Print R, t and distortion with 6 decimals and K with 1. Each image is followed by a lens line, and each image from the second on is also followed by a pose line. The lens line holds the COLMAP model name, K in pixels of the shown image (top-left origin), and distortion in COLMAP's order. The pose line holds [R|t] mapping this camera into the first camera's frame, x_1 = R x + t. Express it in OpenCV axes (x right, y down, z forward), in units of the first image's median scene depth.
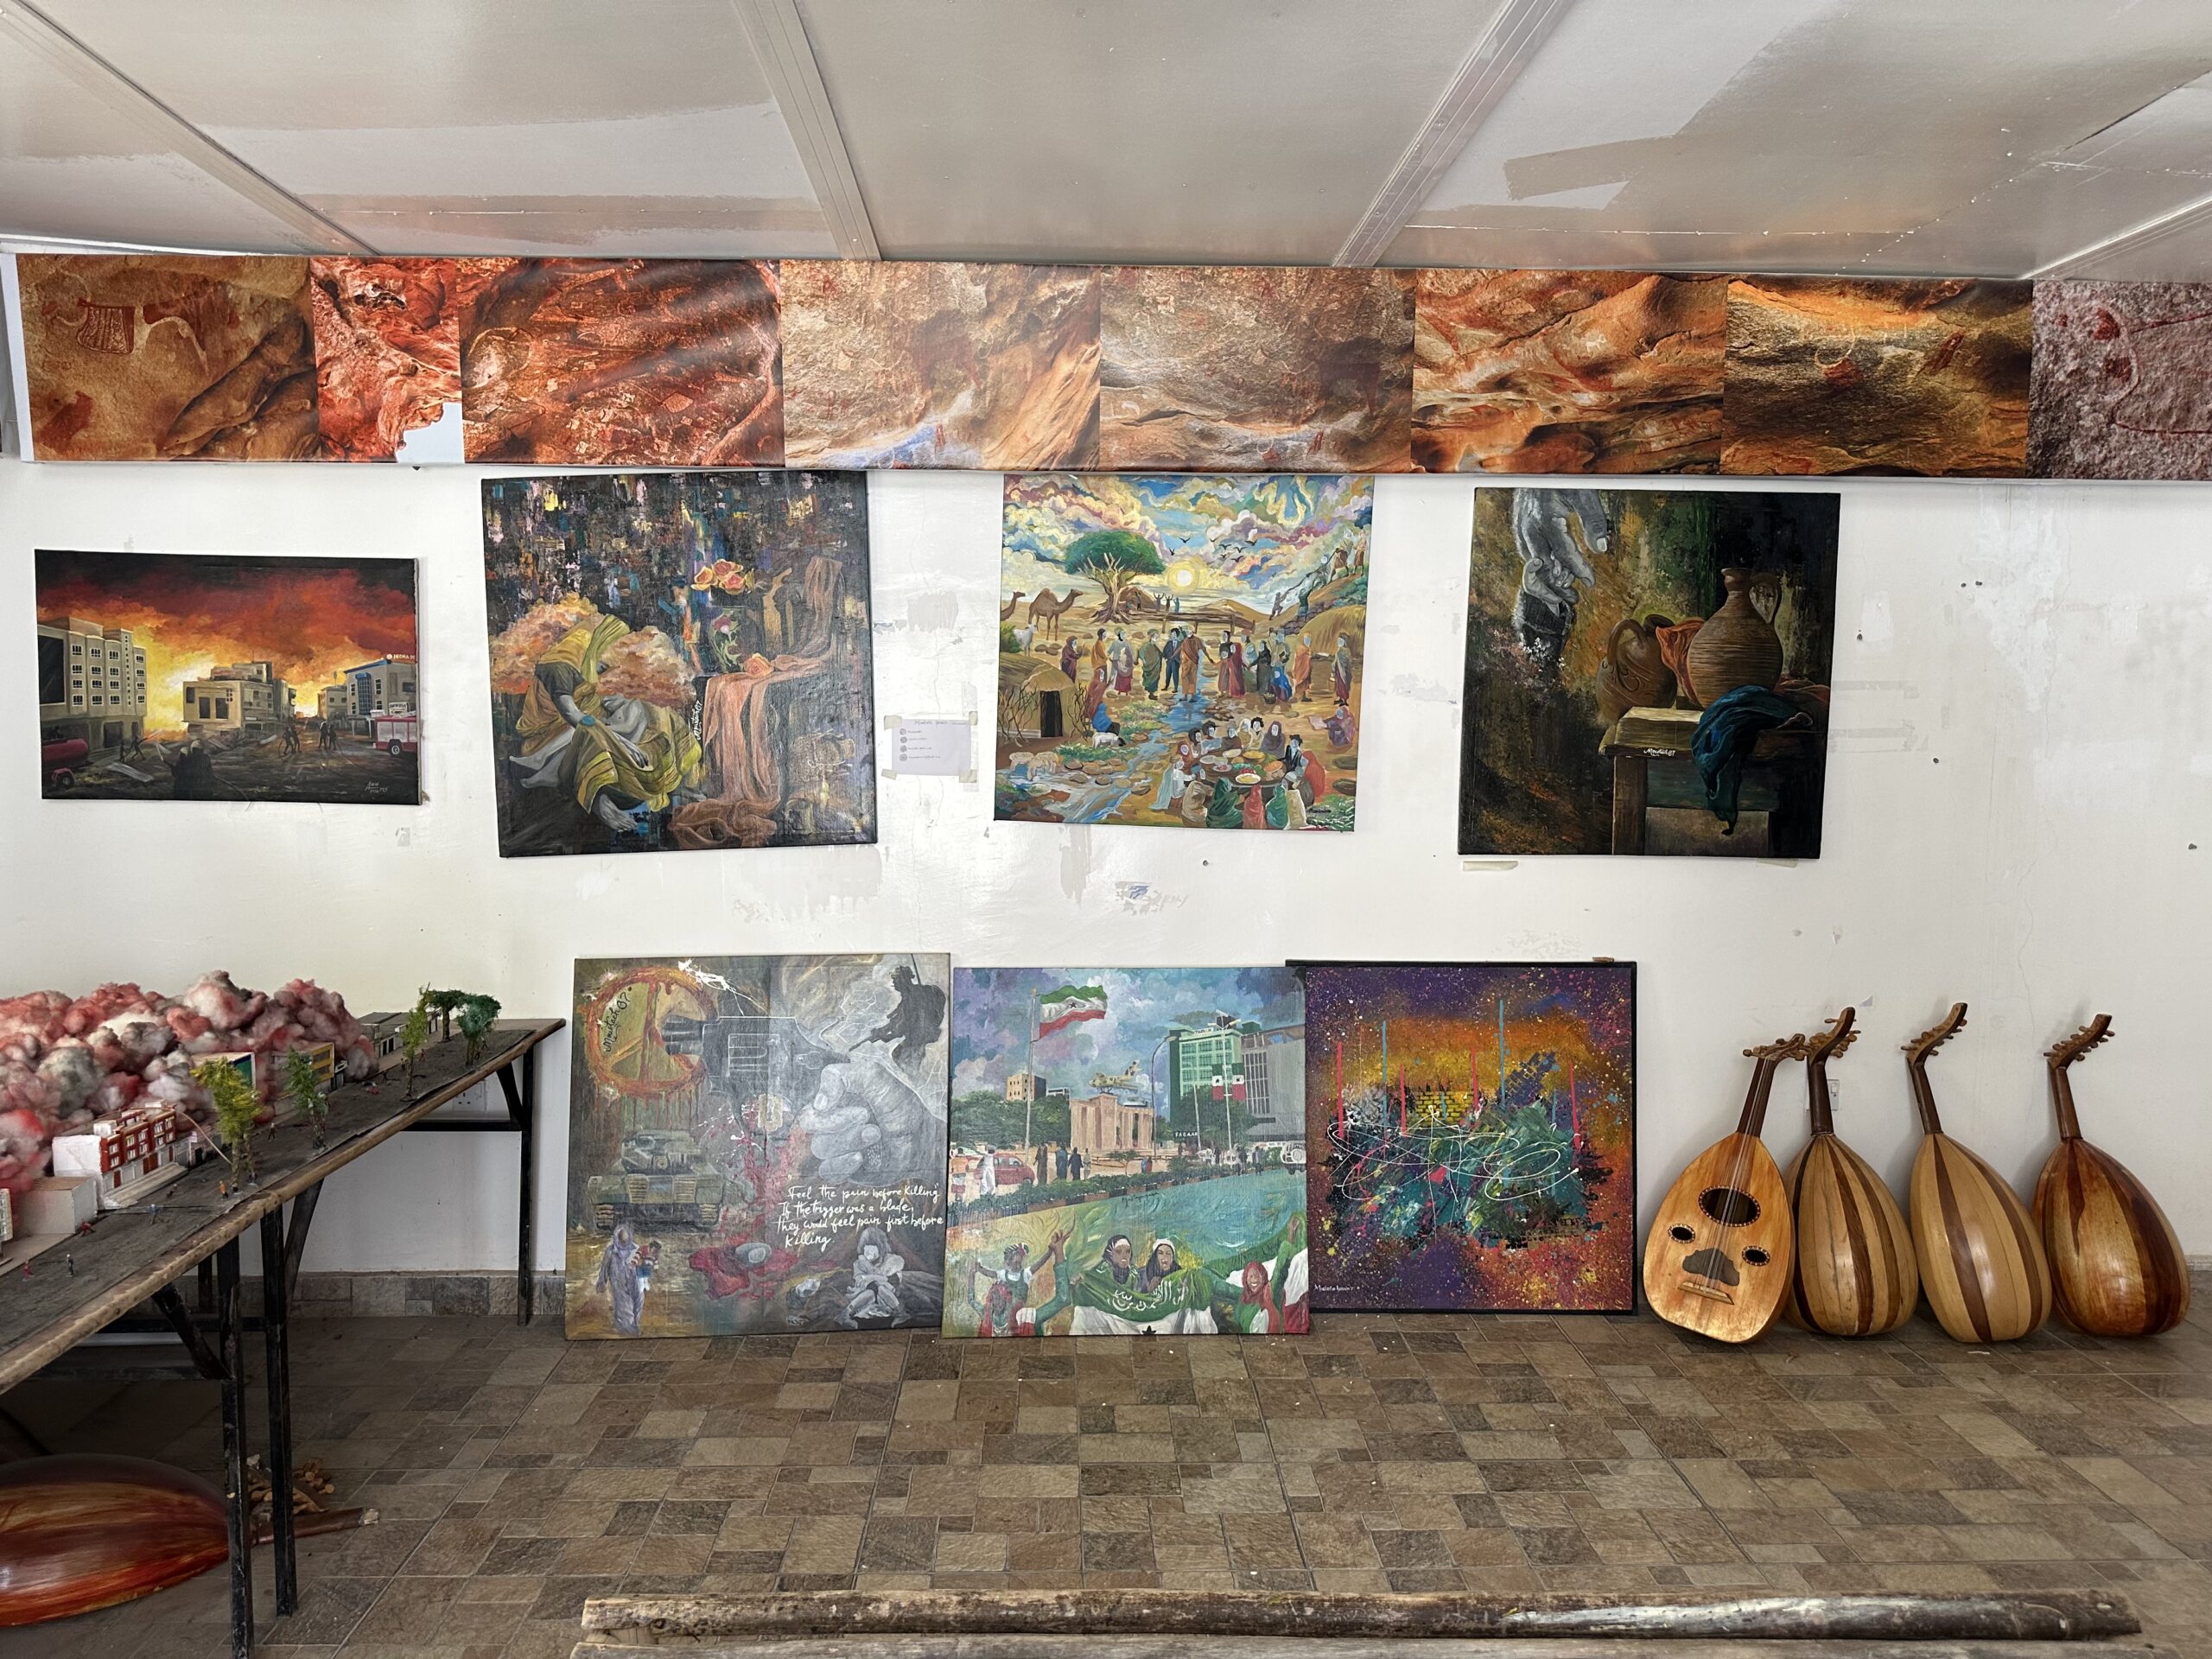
lens RADIAL K [[1543.6, 0, 1105.7], [0, 1543.6, 832.4], [0, 0, 1]] dist [-0.002331, -0.001304]
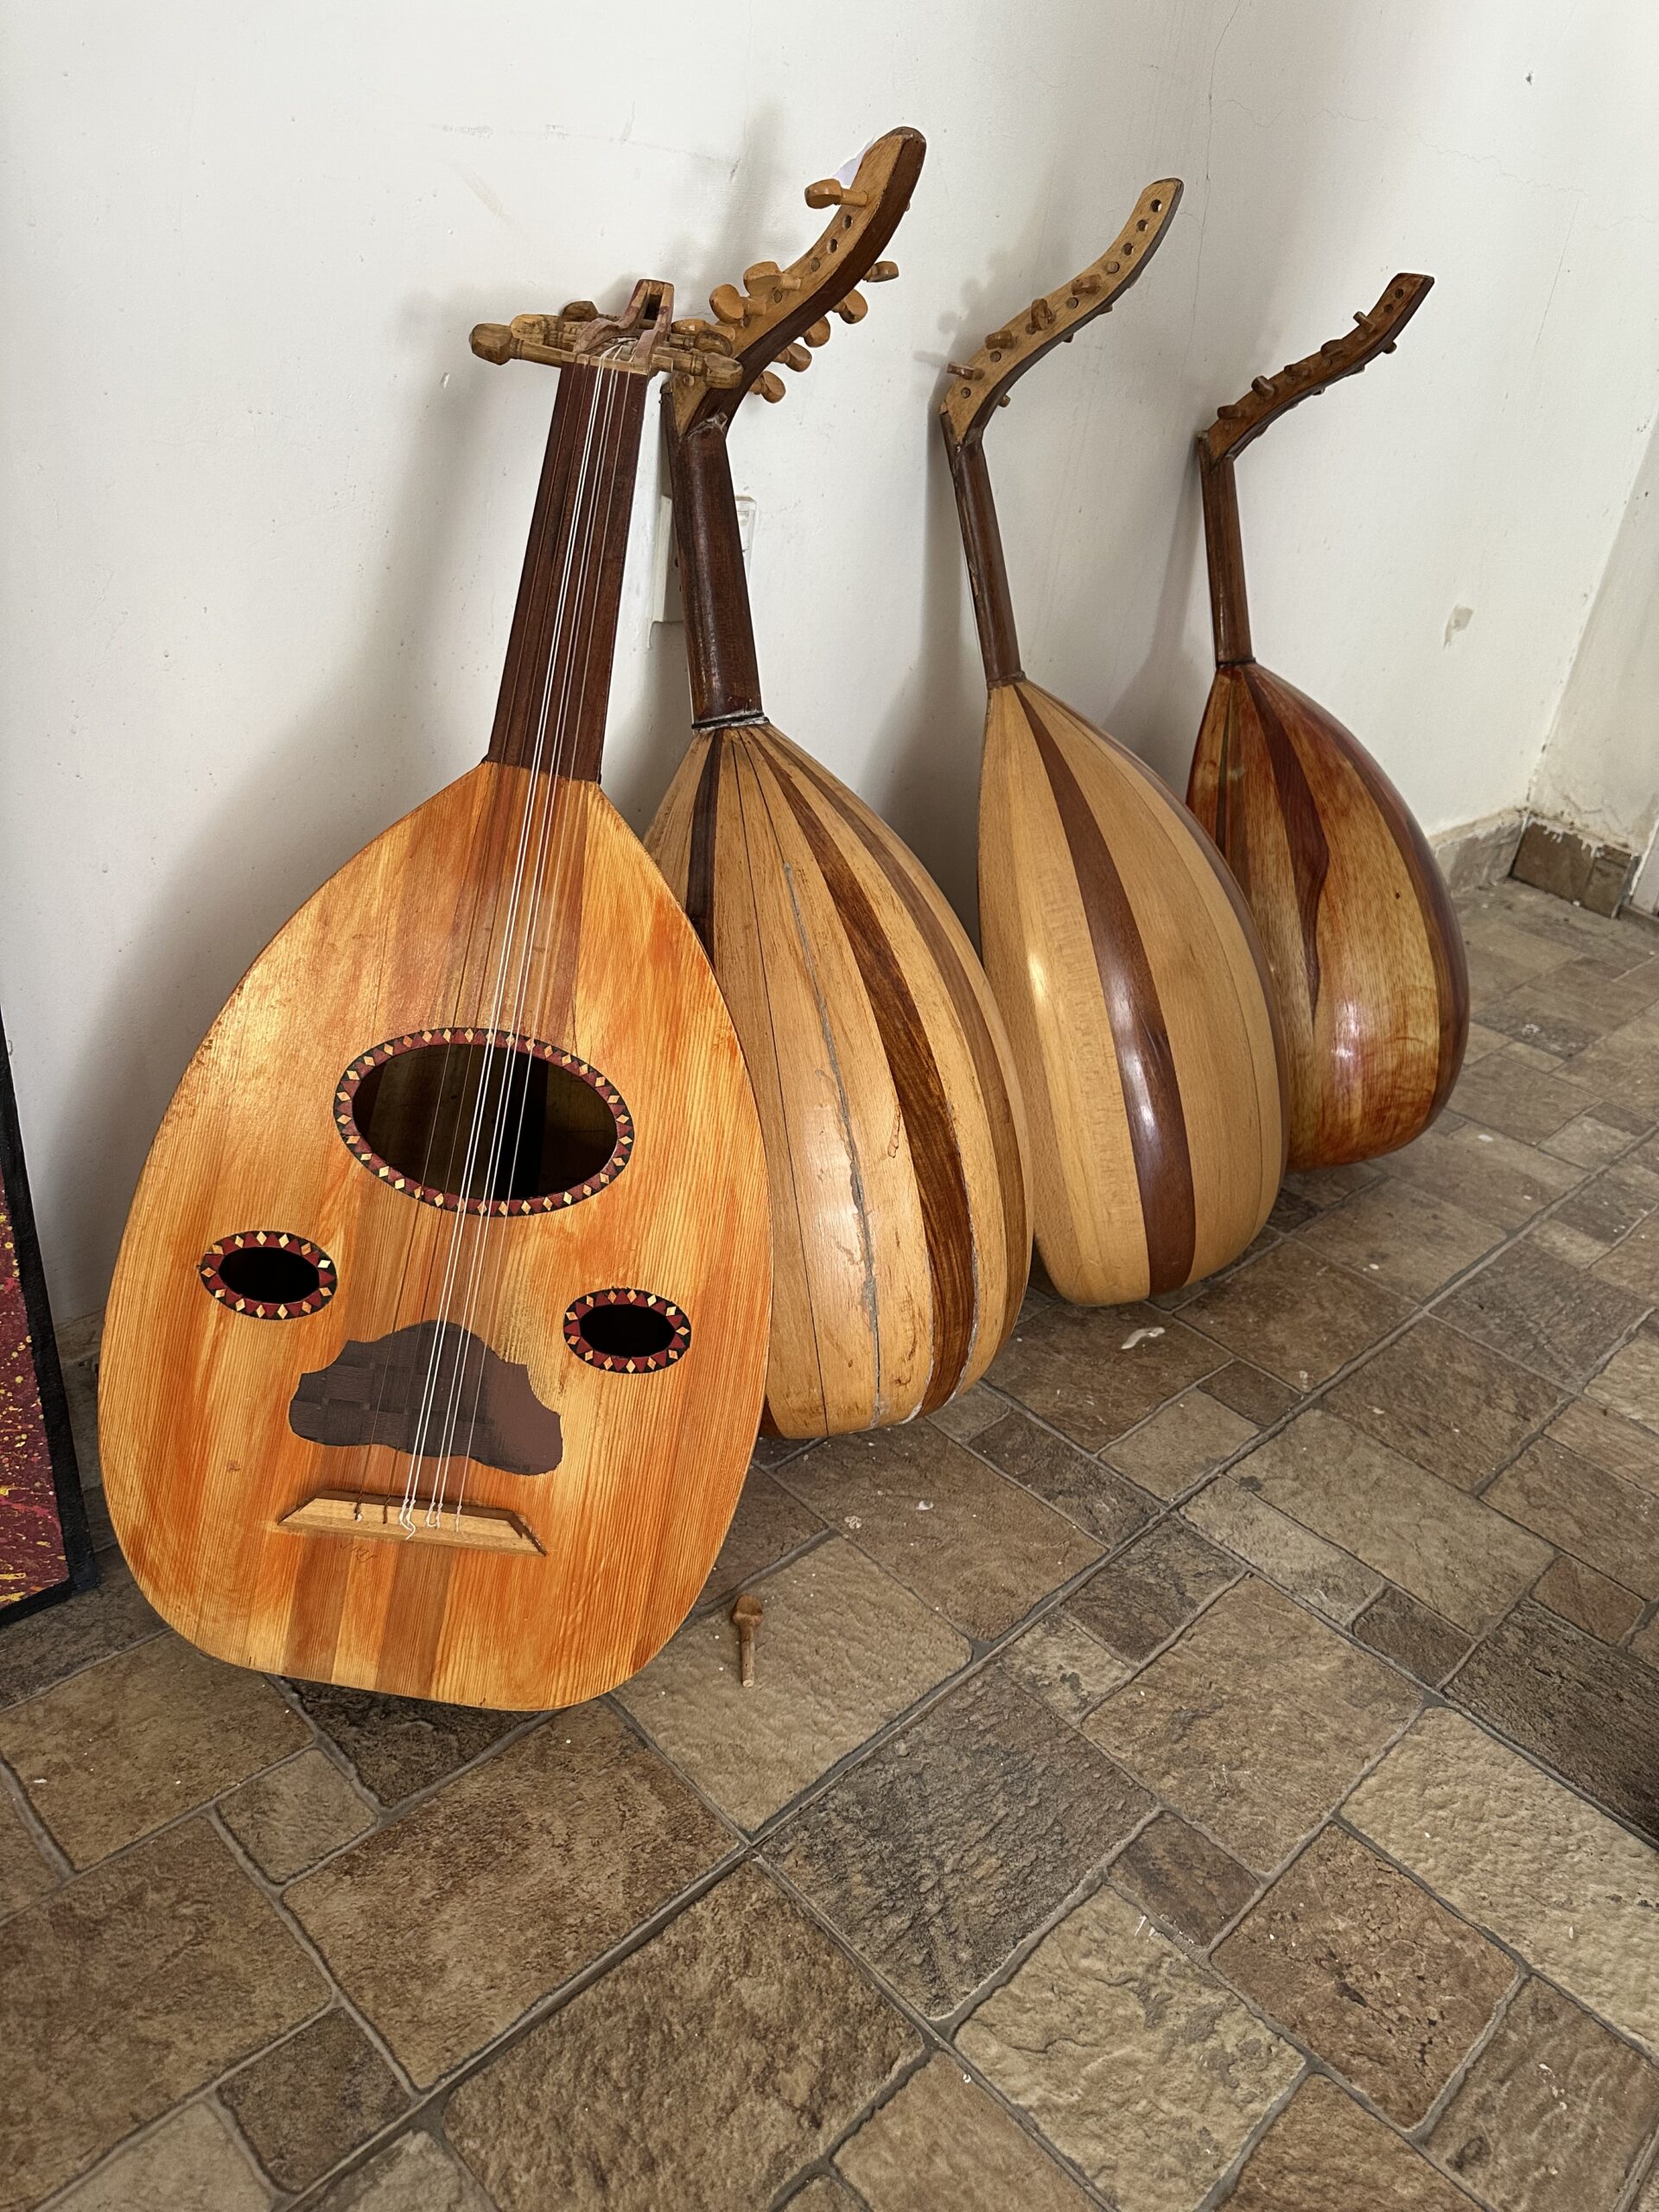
lens RADIAL K [[1543.6, 0, 832.5], [0, 1543.6, 1108.1], [0, 0, 1]] dist [-0.002331, -0.001304]
pose [[0.683142, -0.269511, 0.678735, 0.295209], [-0.075043, 0.898584, 0.432338, 0.146754], [-0.726419, -0.346283, 0.593636, 0.841614]]
